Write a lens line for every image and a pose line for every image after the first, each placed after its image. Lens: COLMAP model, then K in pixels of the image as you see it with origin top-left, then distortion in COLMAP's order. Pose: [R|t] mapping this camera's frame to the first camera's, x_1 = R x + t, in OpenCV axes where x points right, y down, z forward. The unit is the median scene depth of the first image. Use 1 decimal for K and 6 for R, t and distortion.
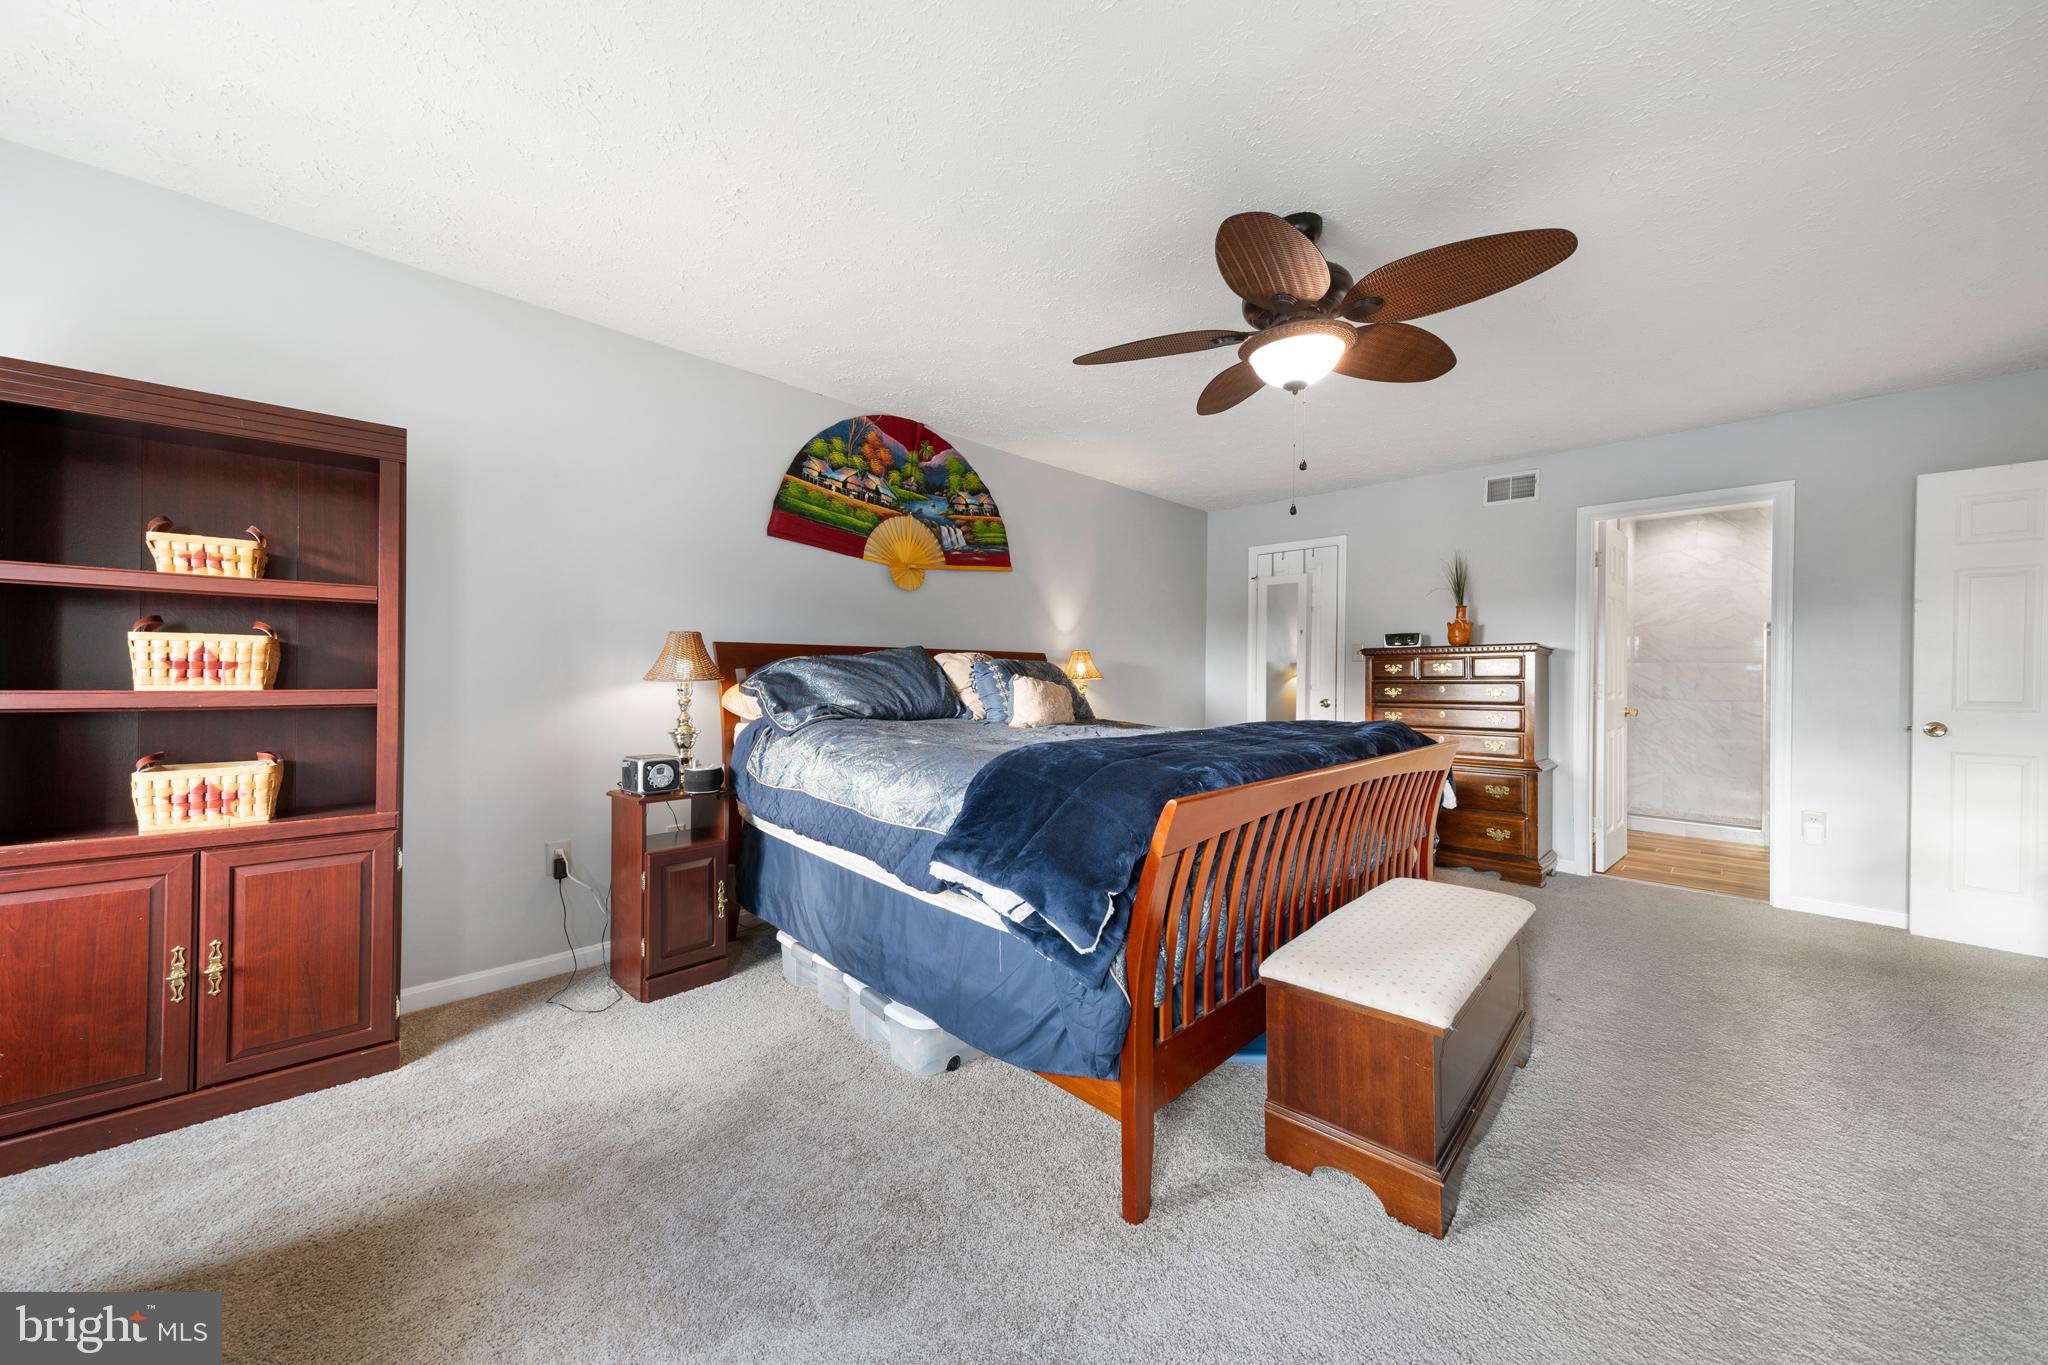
lens RADIAL K [[724.7, 0, 1029.6], [0, 724.7, 680.3], [0, 0, 1]] dist [0.009821, -0.000511]
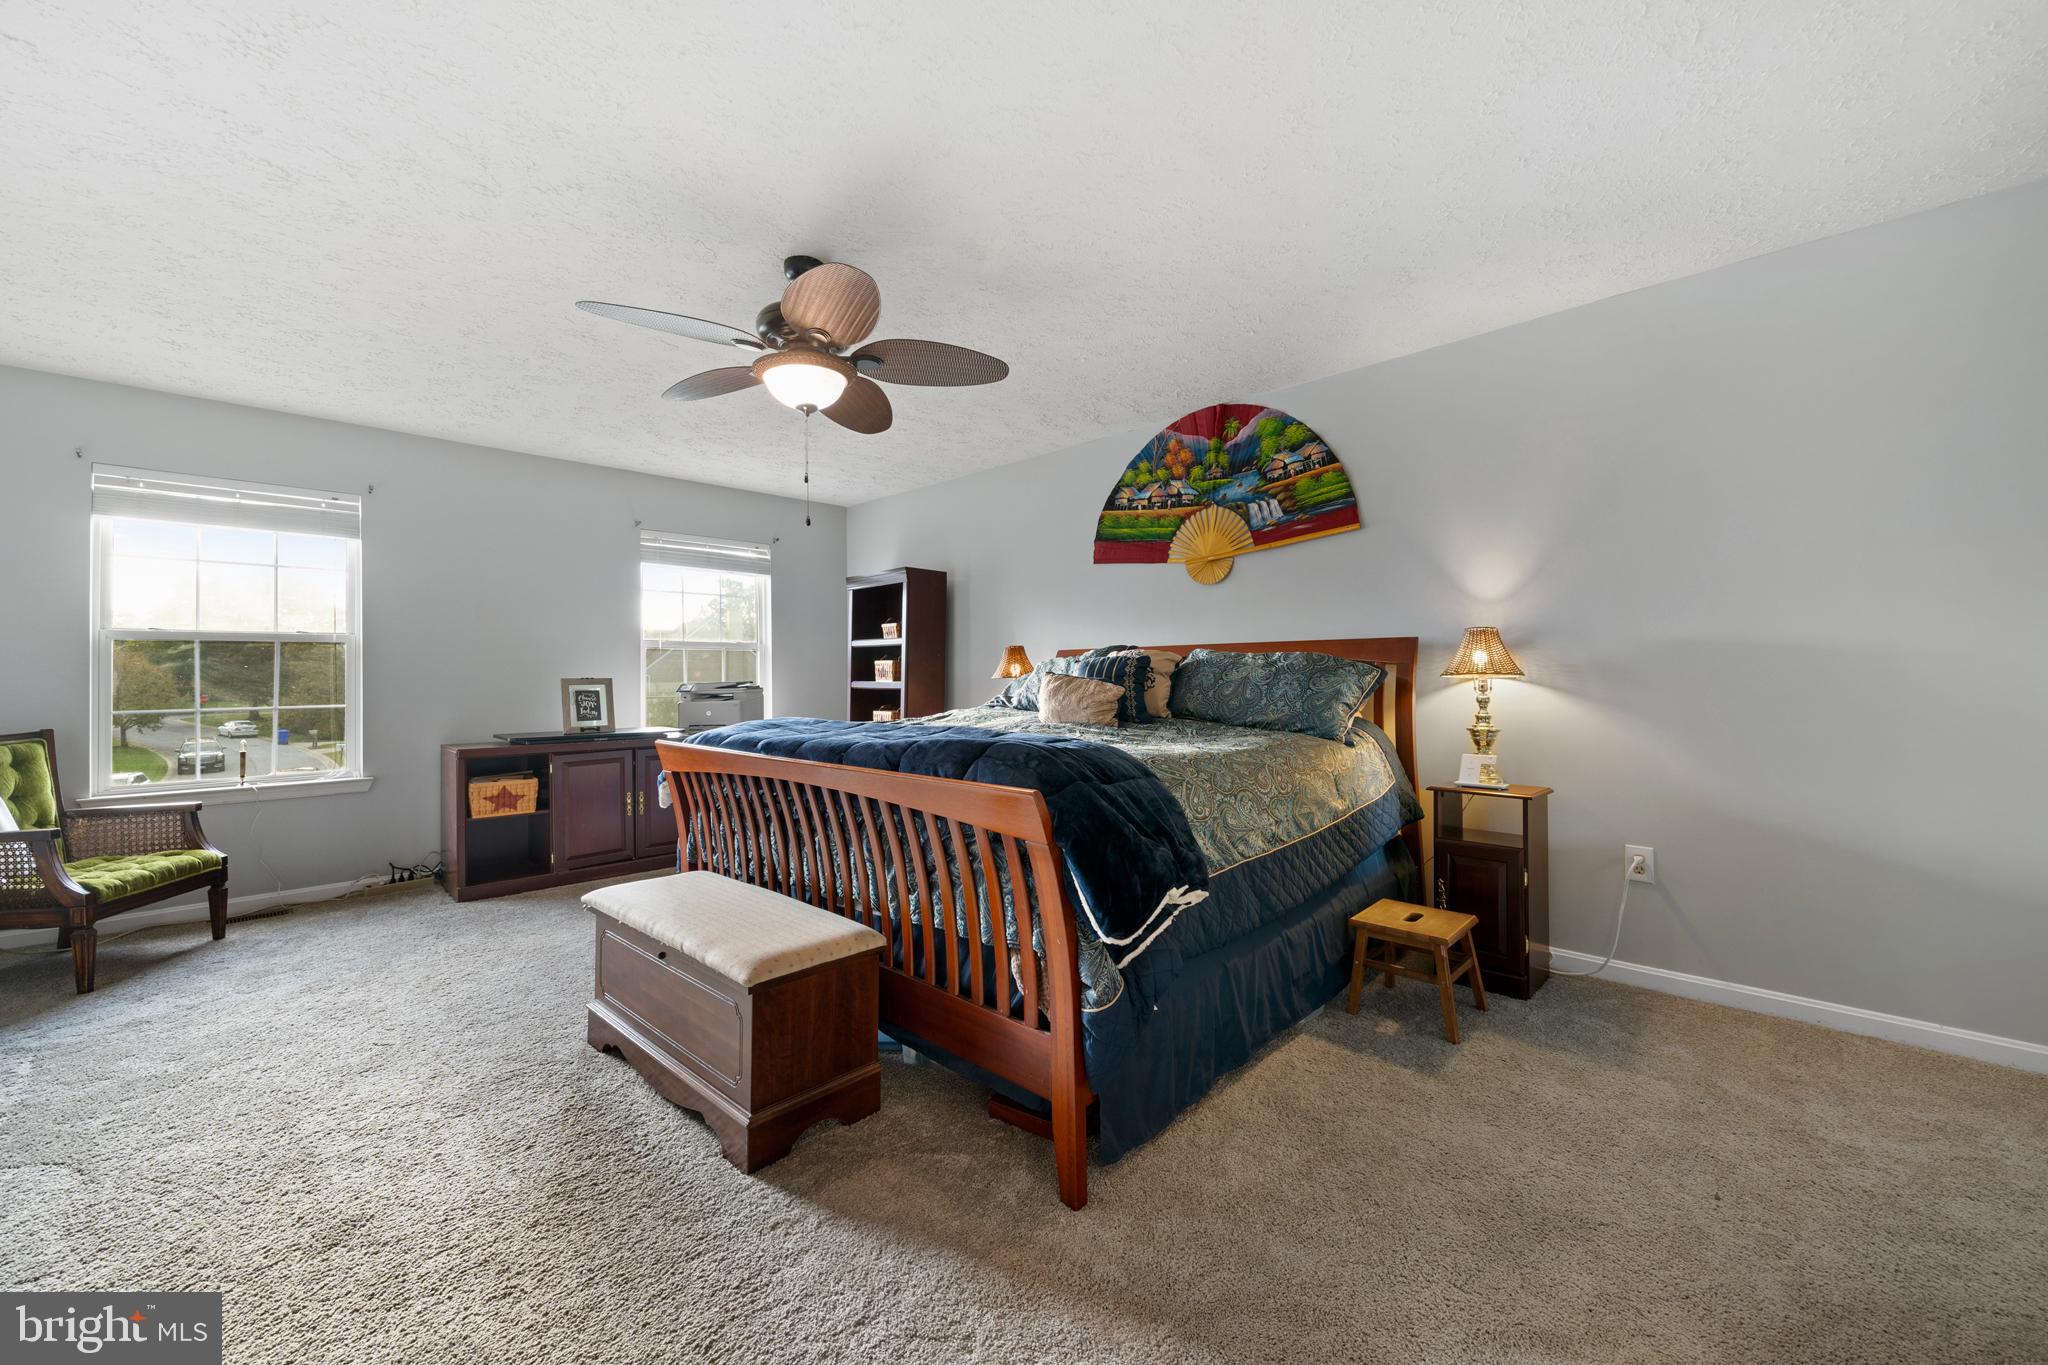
lens RADIAL K [[775.7, 0, 1035.6], [0, 775.7, 669.9], [0, 0, 1]] dist [0.007282, -0.002160]
pose [[0.020610, -0.006916, -0.999764, 0.869827], [0.003957, 0.999969, -0.006836, -0.003841], [0.999780, -0.003815, 0.020637, 0.757101]]
